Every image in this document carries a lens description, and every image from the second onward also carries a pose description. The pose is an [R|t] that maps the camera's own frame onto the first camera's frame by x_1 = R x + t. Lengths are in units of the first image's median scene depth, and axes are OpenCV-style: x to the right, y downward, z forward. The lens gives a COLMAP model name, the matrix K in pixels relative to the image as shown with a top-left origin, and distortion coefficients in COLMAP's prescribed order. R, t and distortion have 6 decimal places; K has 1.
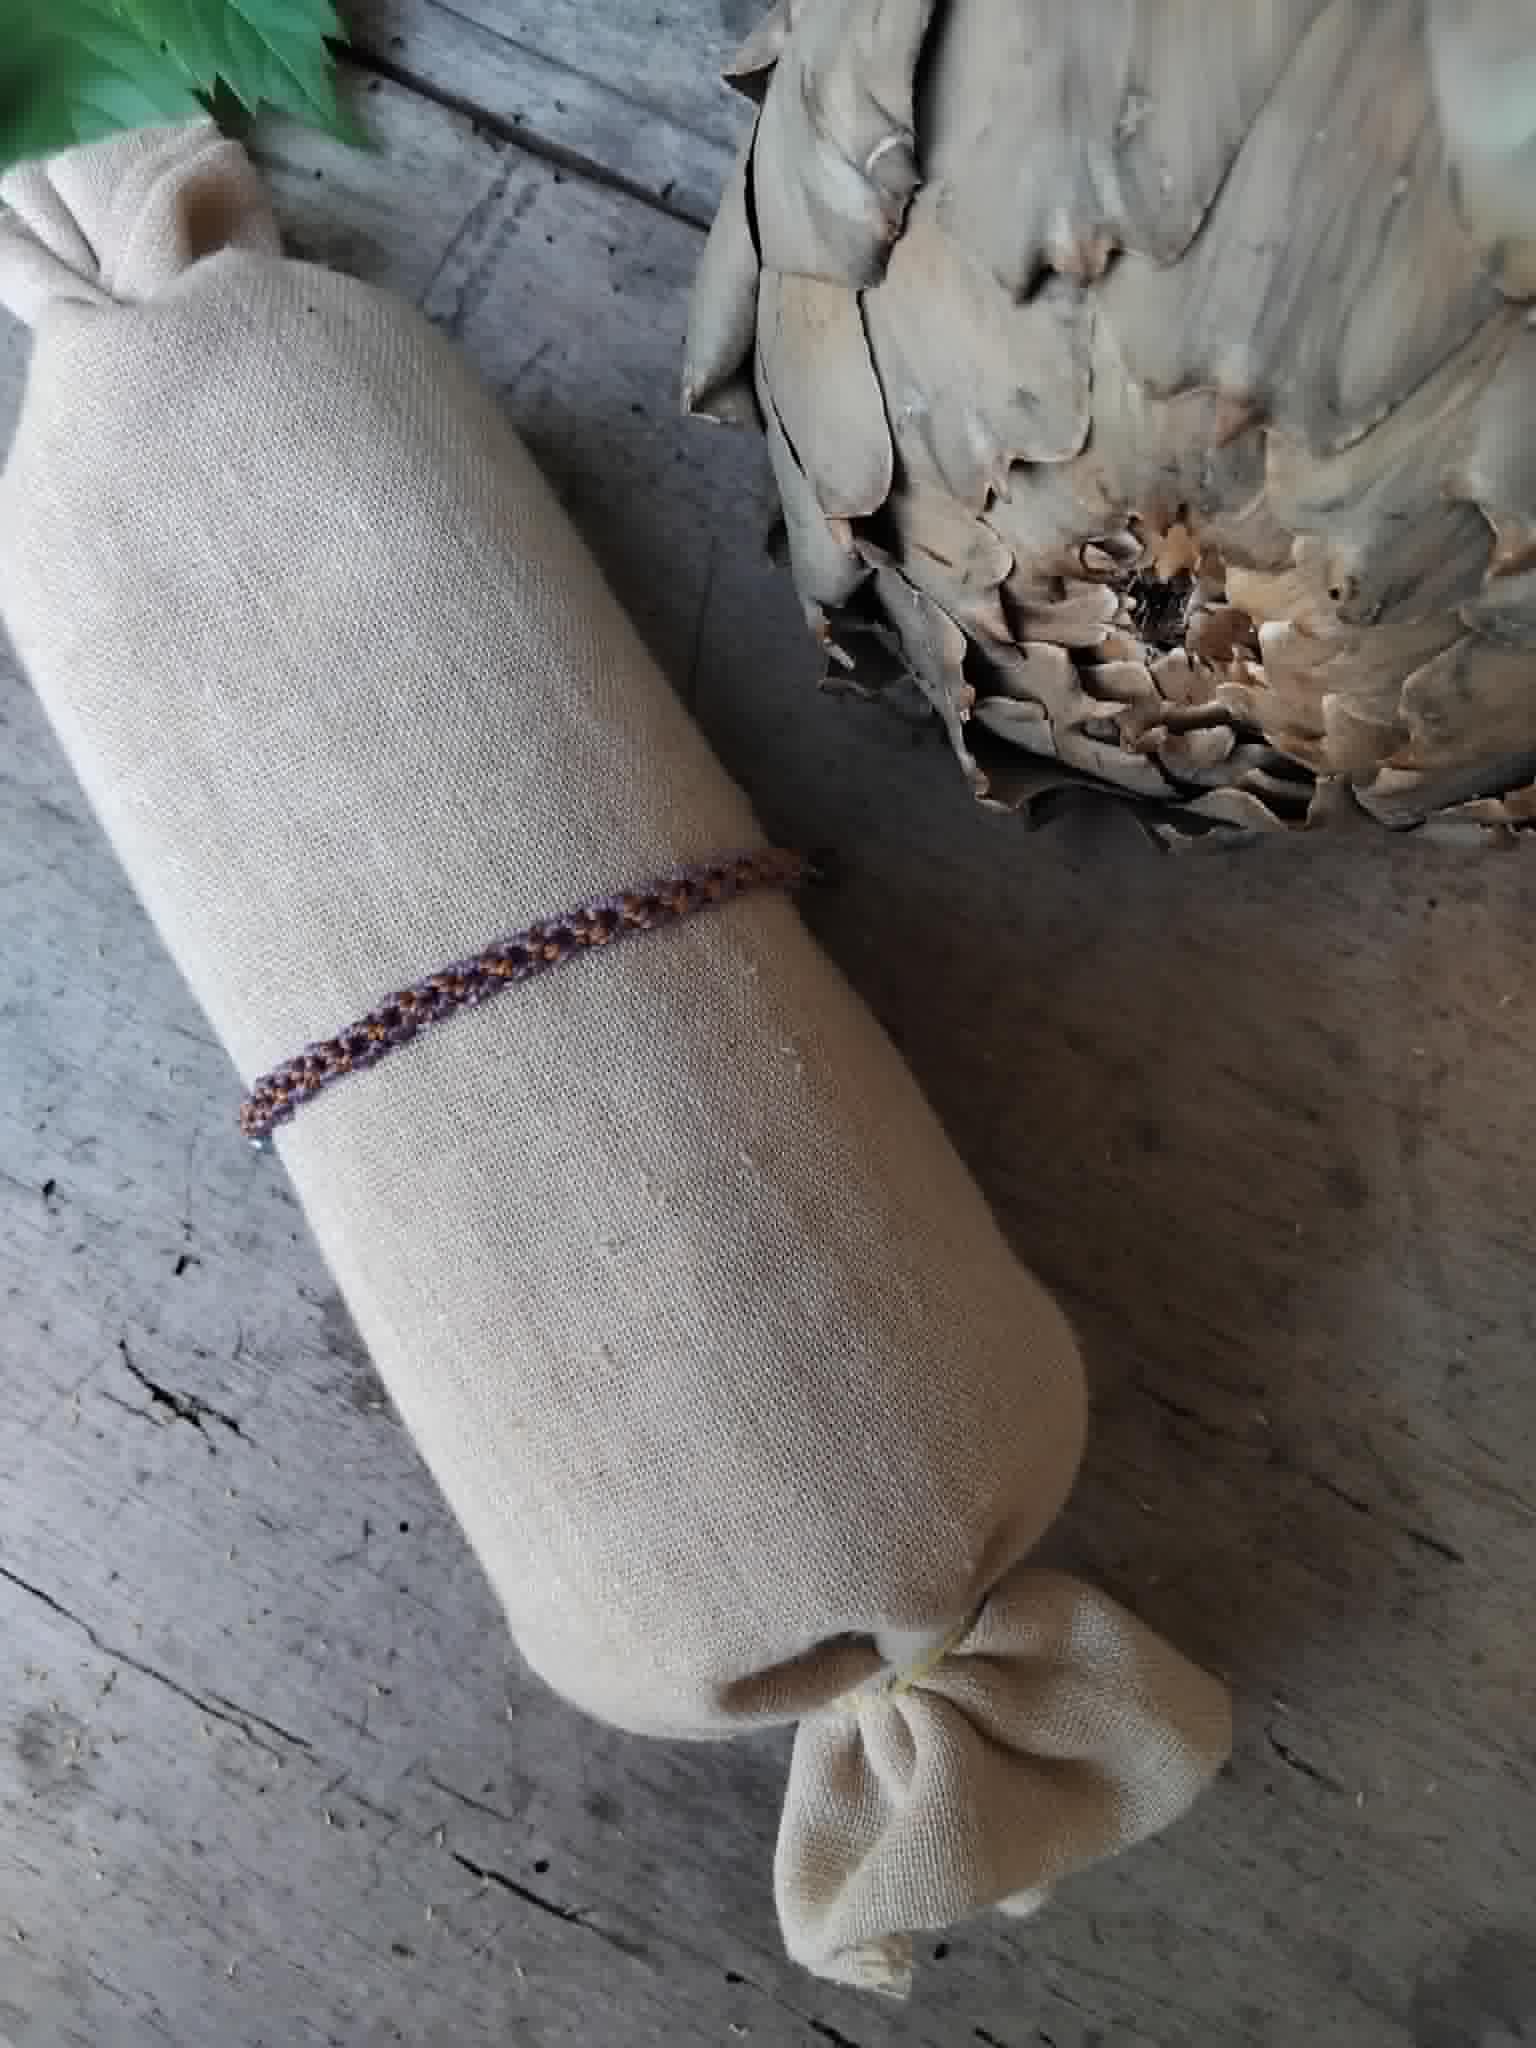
lens RADIAL K [[1646.9, 0, 776.0], [0, 1646.9, 1007.6], [0, 0, 1]] dist [-0.005448, -0.061216]
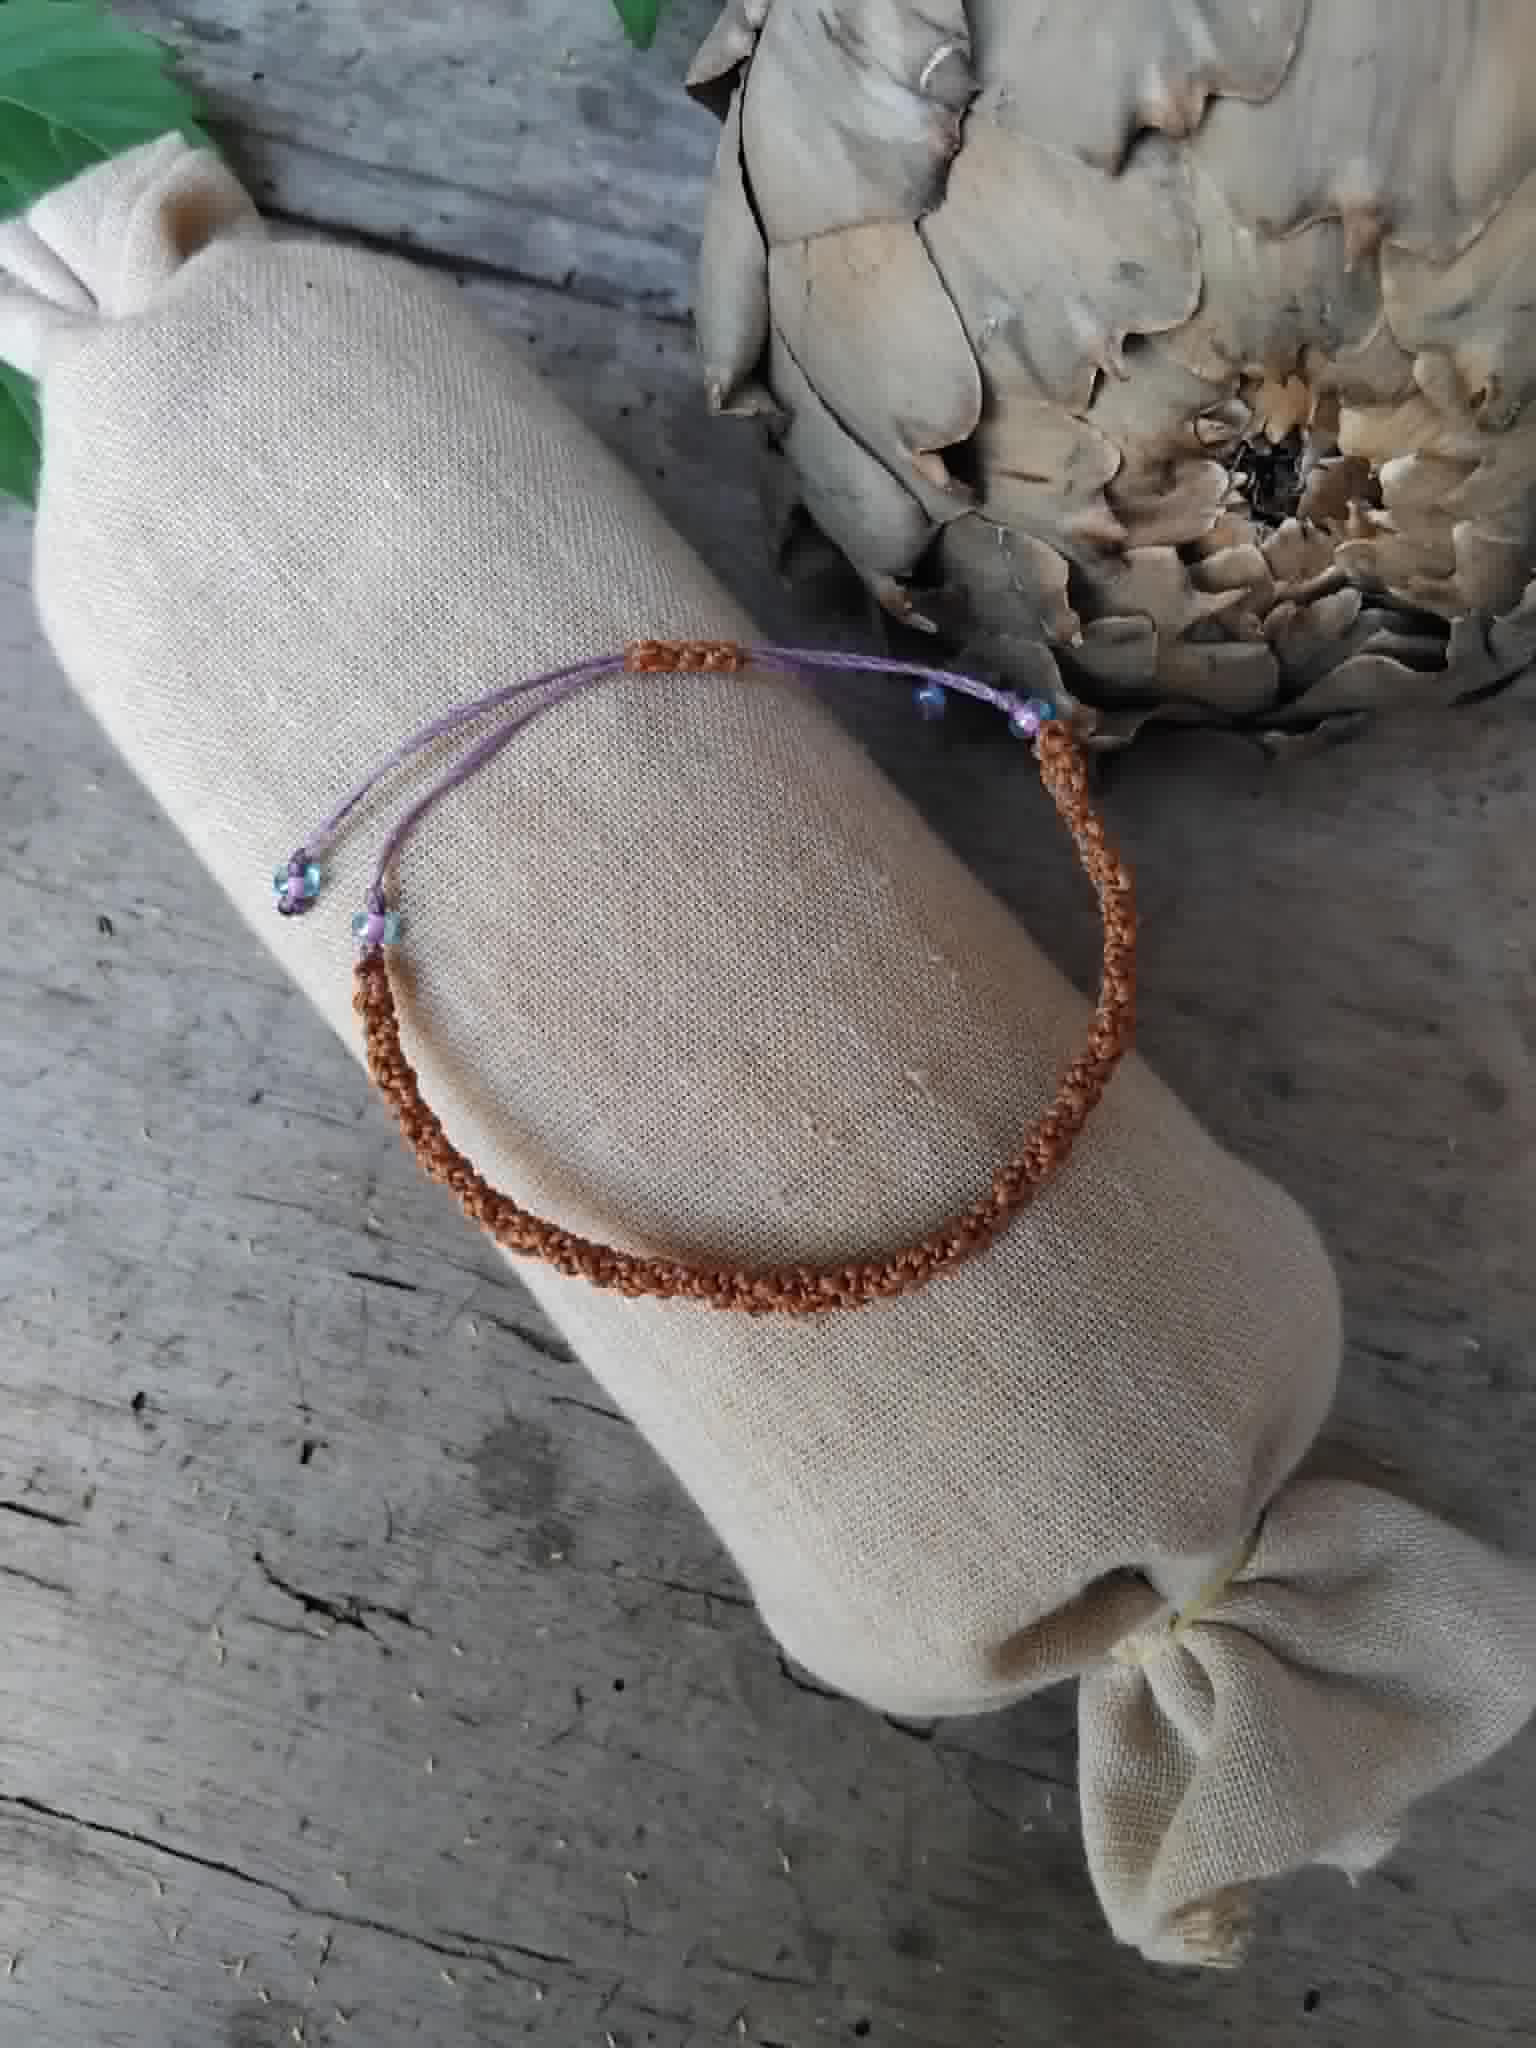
lens RADIAL K [[1646.9, 0, 767.0], [0, 1646.9, 1002.4], [0, 0, 1]] dist [-0.005448, -0.061216]
pose [[0.971541, -0.208484, 0.112435, -0.170846], [0.221007, 0.968633, -0.113608, 0.077671], [-0.085223, 0.135224, 0.987143, 0.067974]]
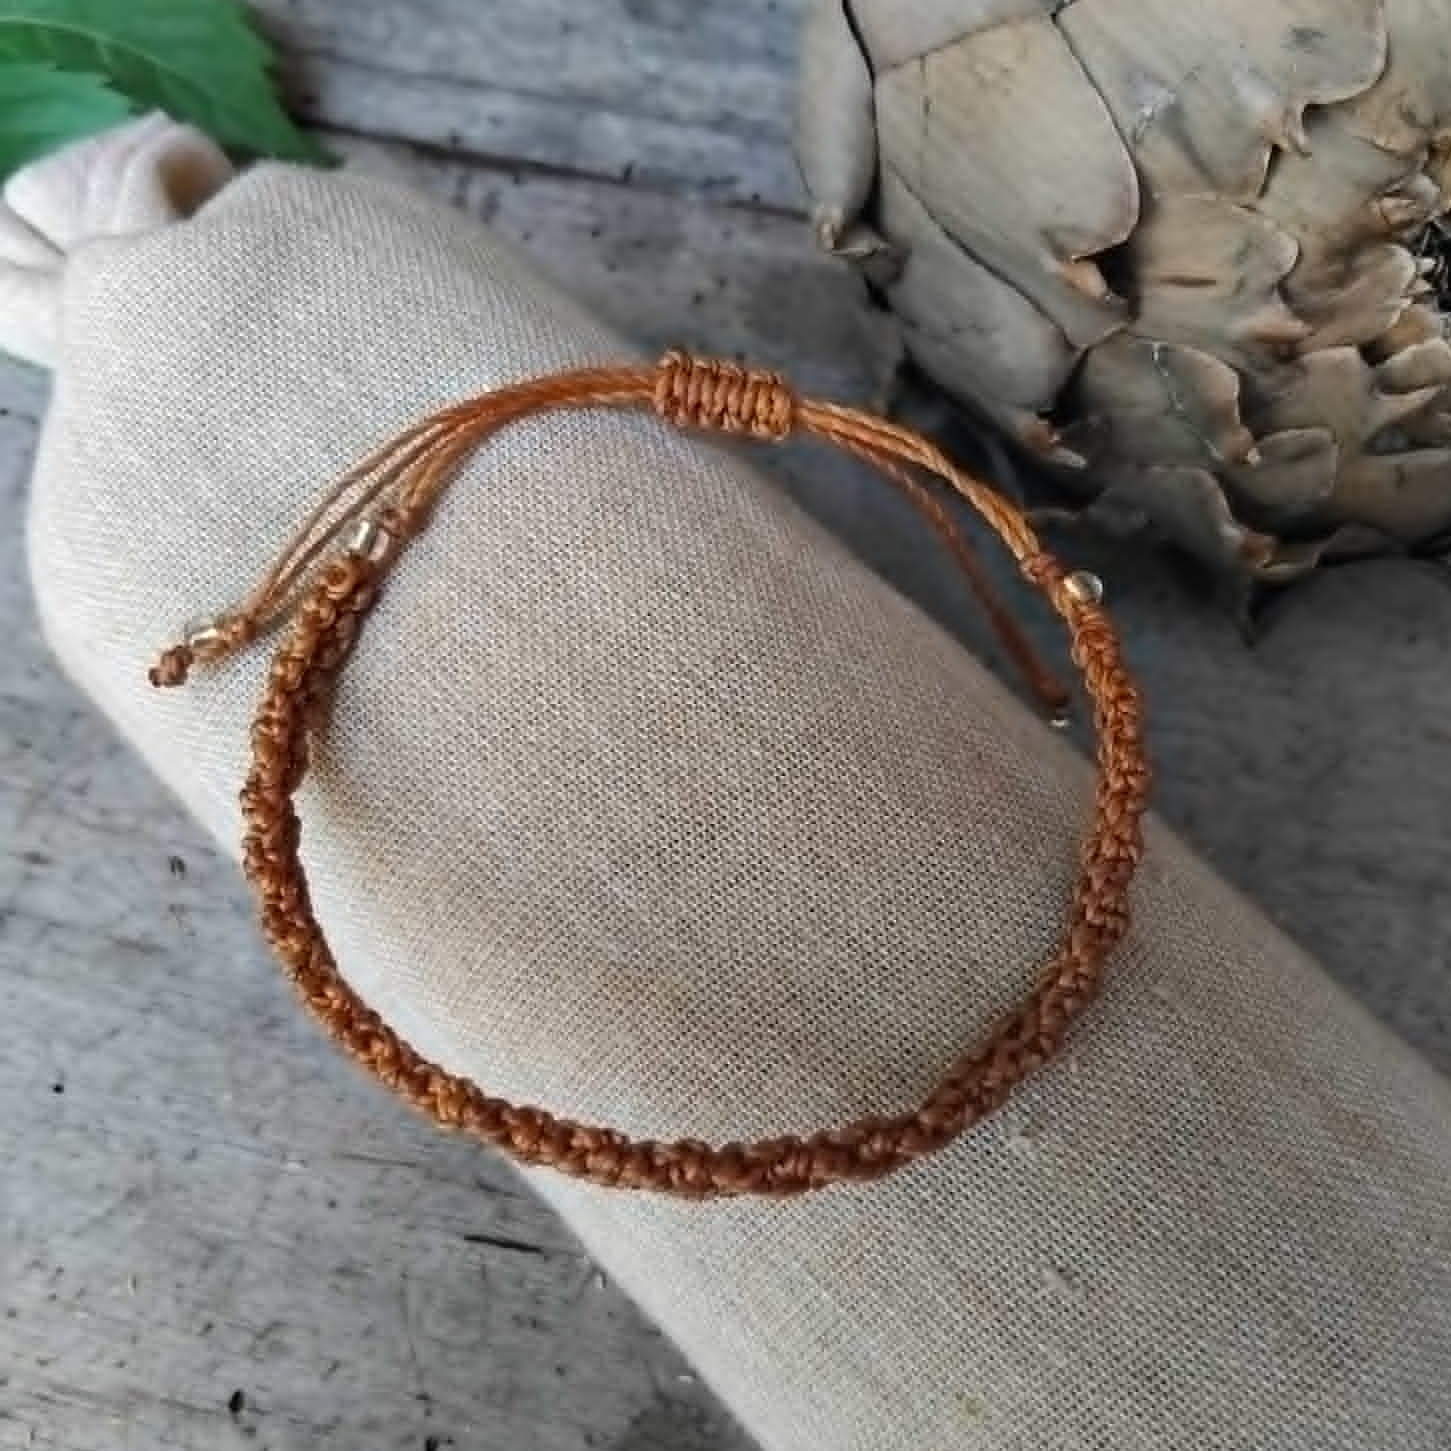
lens RADIAL K [[1632.3, 0, 769.5], [0, 1632.3, 766.6], [0, 0, 1]] dist [-0.039946, 0.000000]
pose [[0.955872, -0.263533, 0.129841, -0.225793], [0.287105, 0.931654, -0.222691, 0.073339], [-0.062280, 0.250142, 0.966204, 0.174657]]
